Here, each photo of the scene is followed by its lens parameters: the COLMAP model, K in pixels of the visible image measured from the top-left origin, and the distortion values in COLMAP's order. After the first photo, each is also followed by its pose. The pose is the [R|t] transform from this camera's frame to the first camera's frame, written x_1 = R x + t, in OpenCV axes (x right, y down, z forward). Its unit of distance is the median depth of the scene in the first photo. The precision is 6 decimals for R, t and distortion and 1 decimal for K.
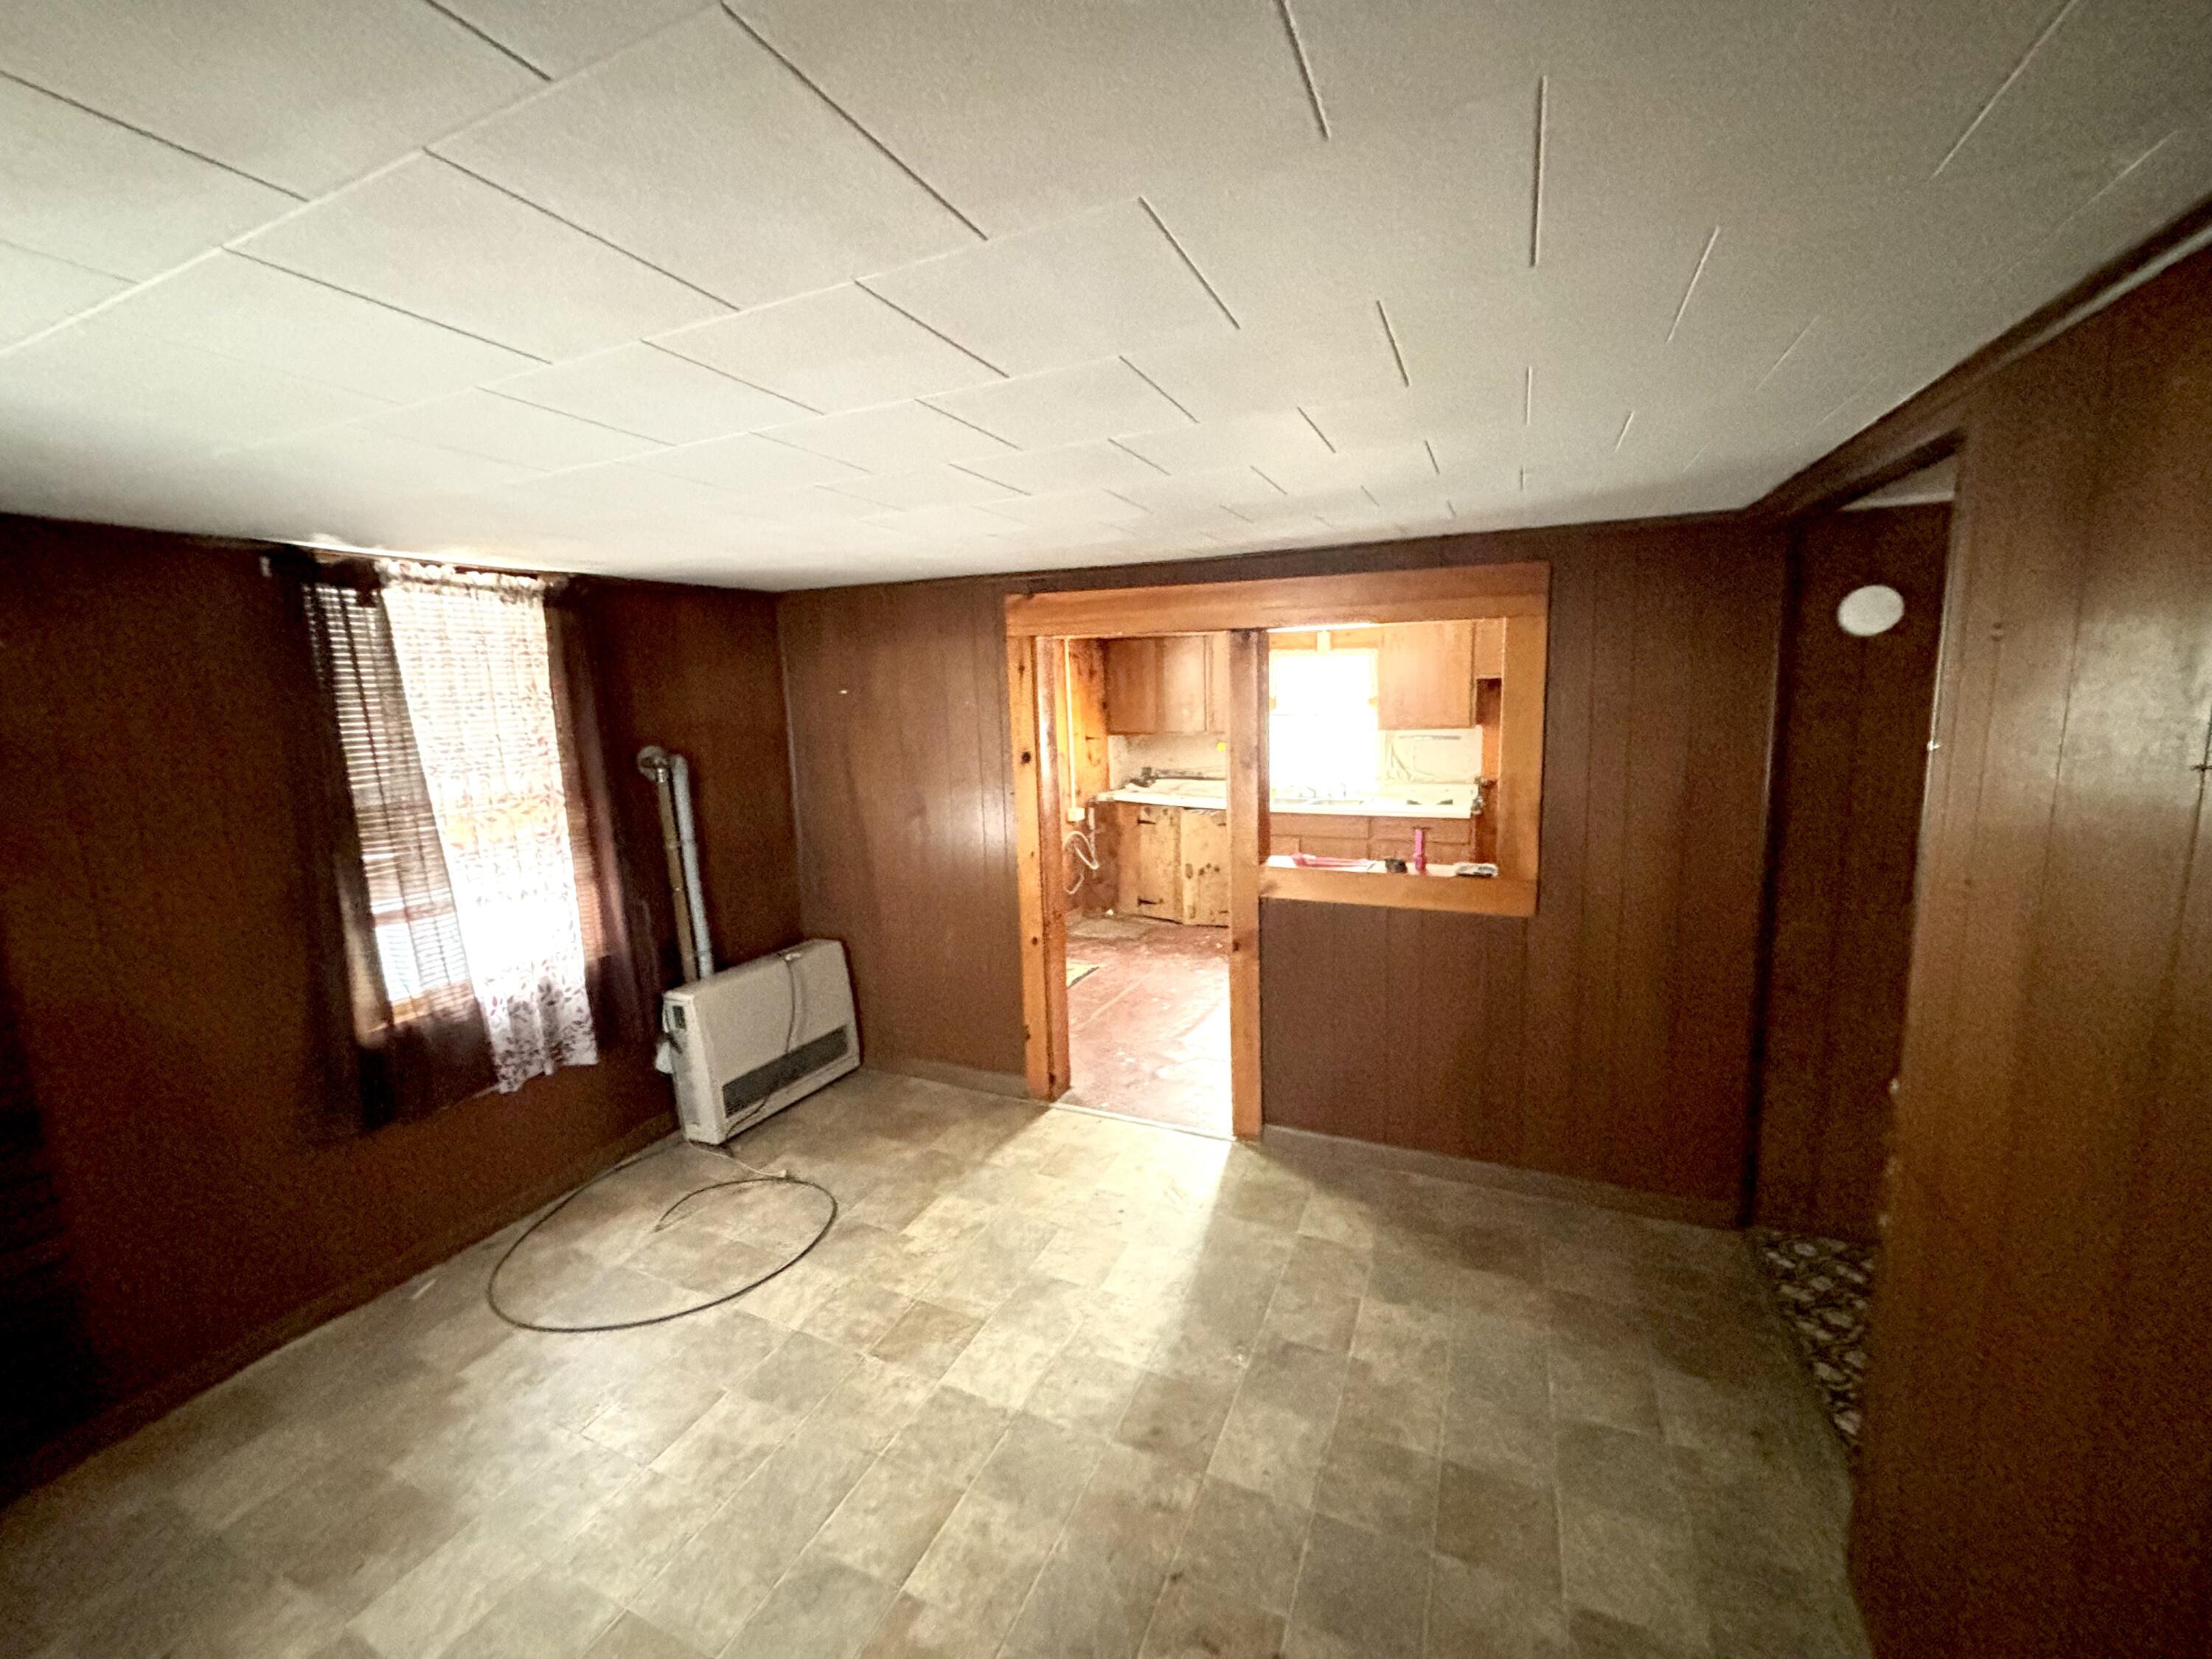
lens RADIAL K [[885.4, 0, 1107.3], [0, 885.4, 833.3], [0, 0, 1]] dist [-0.010209, -0.000585]
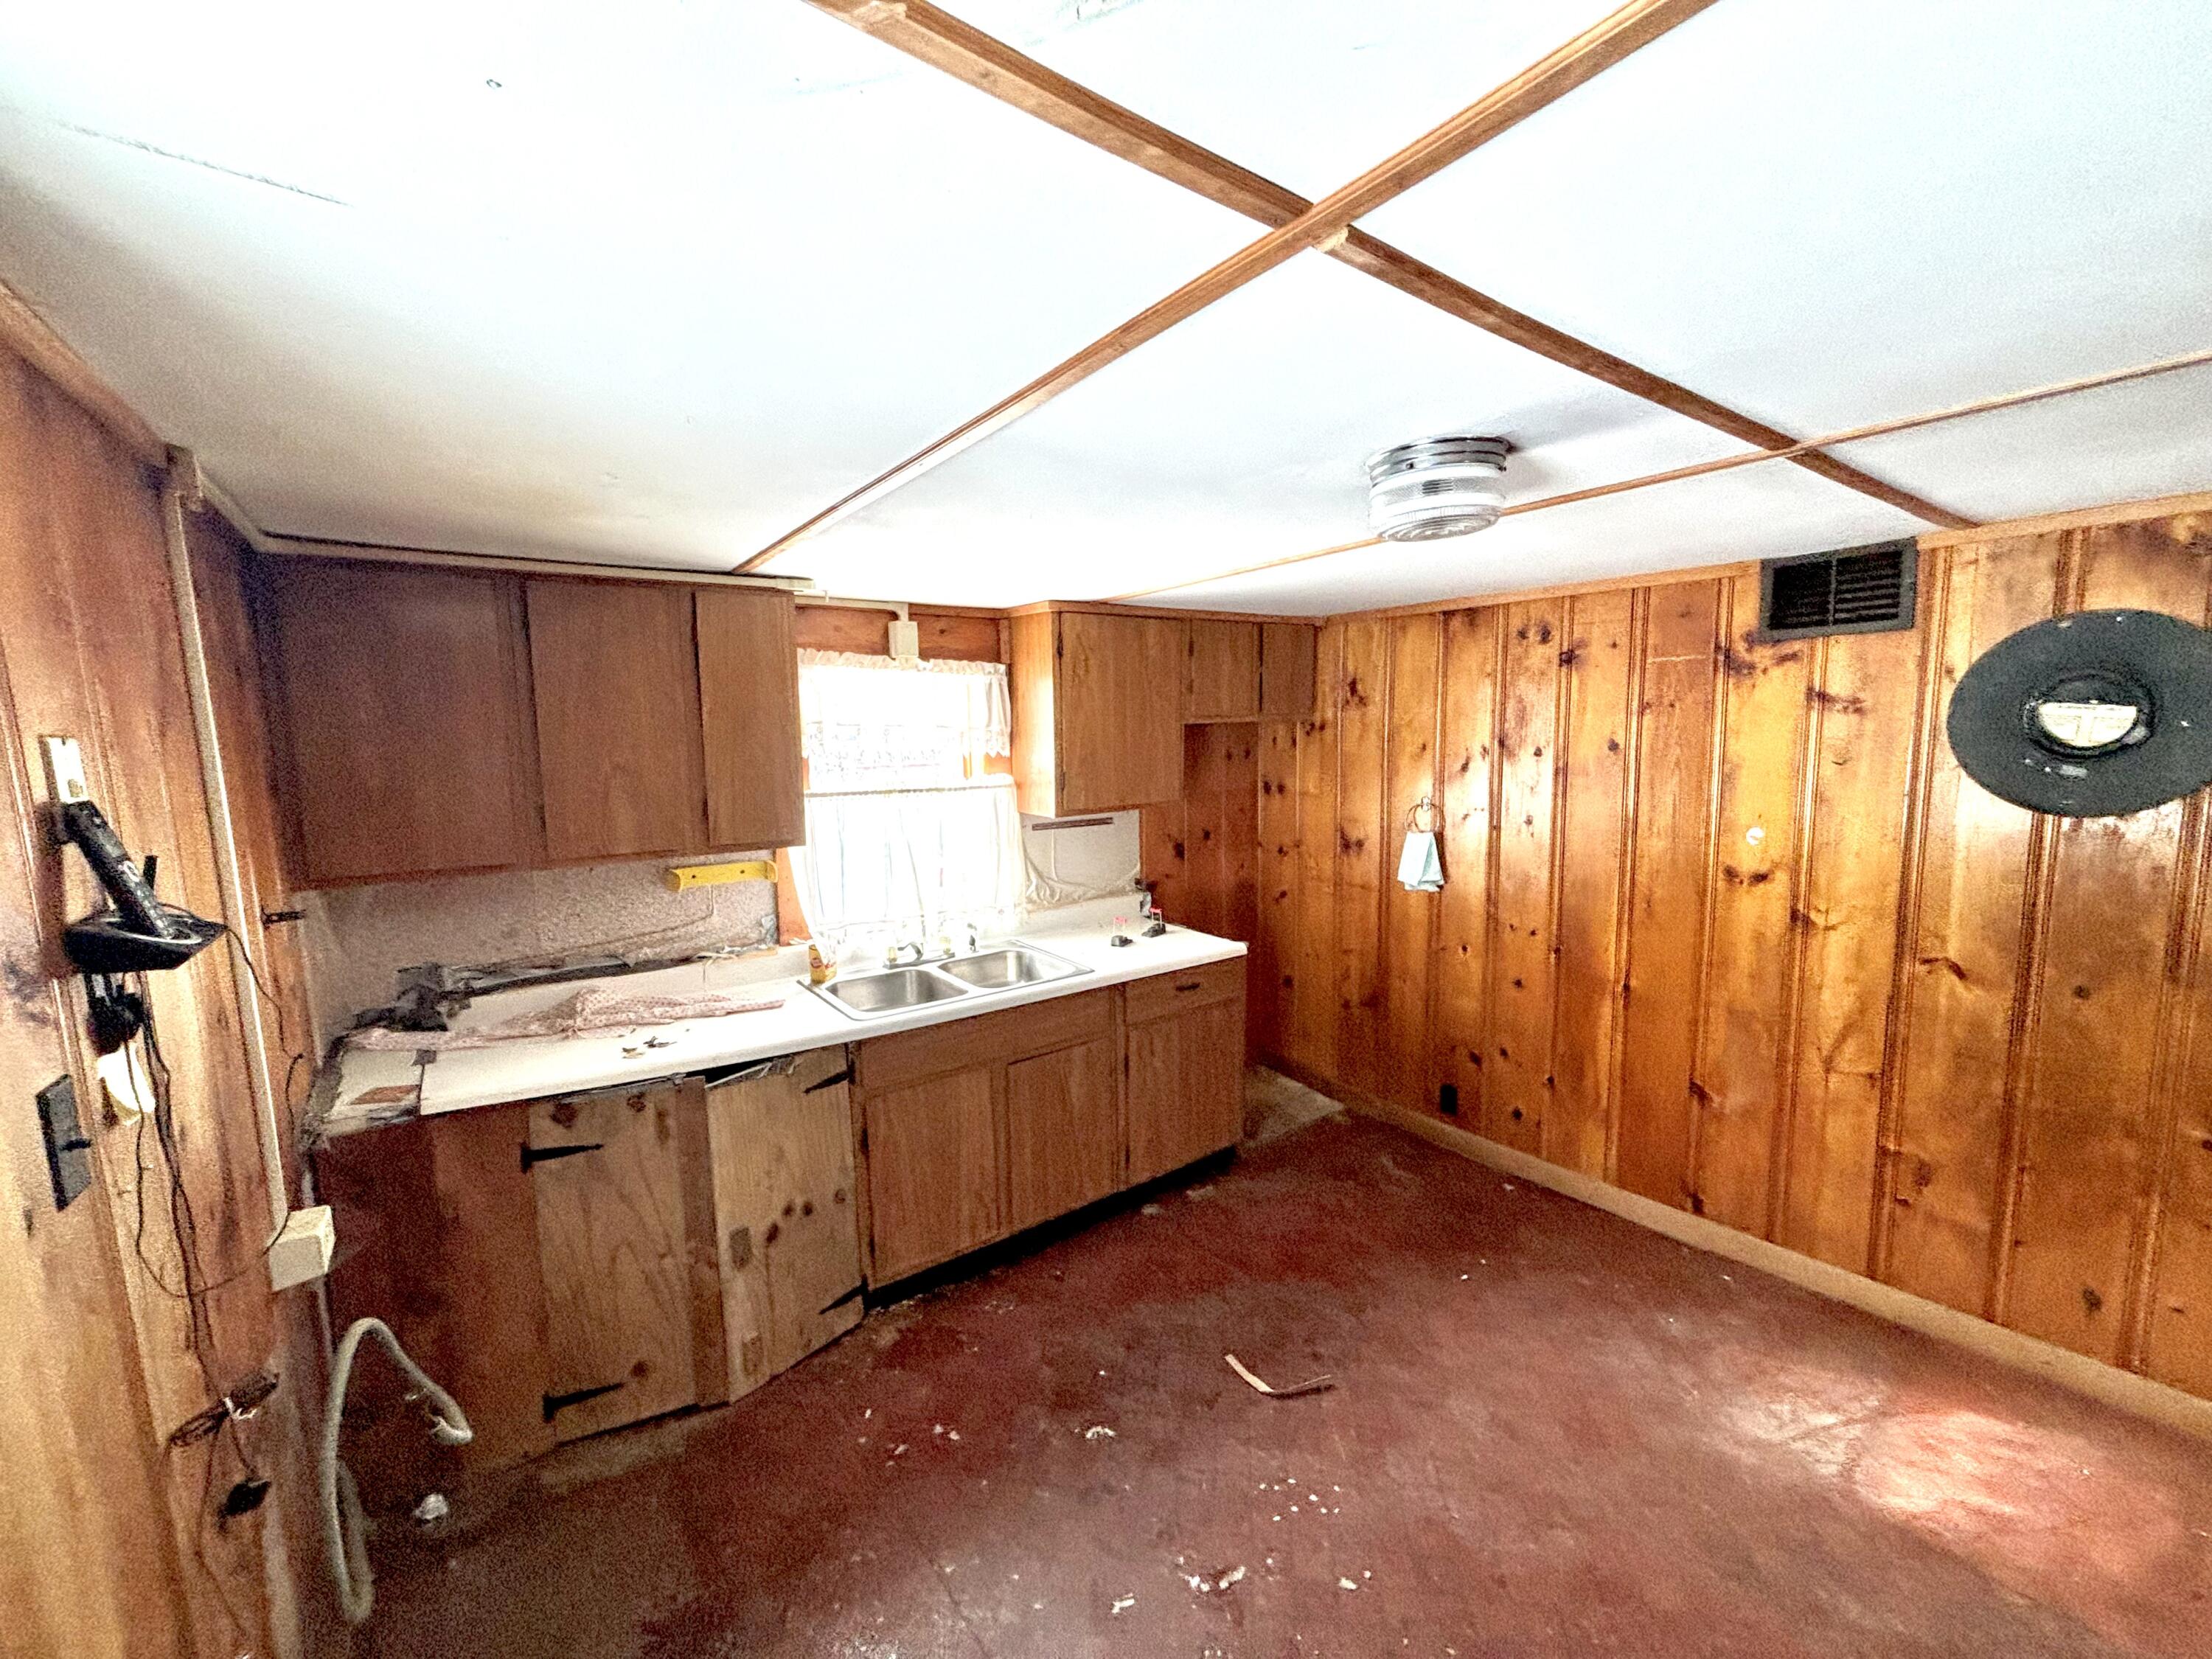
lens RADIAL K [[885.4, 0, 1110.5], [0, 885.4, 819.2], [0, 0, 1]] dist [-0.010209, -0.000585]
pose [[0.488270, -0.070497, 0.869841, -0.126737], [0.139674, 0.990196, 0.001848, -0.105087], [-0.861443, 0.120592, 0.493329, 0.671795]]
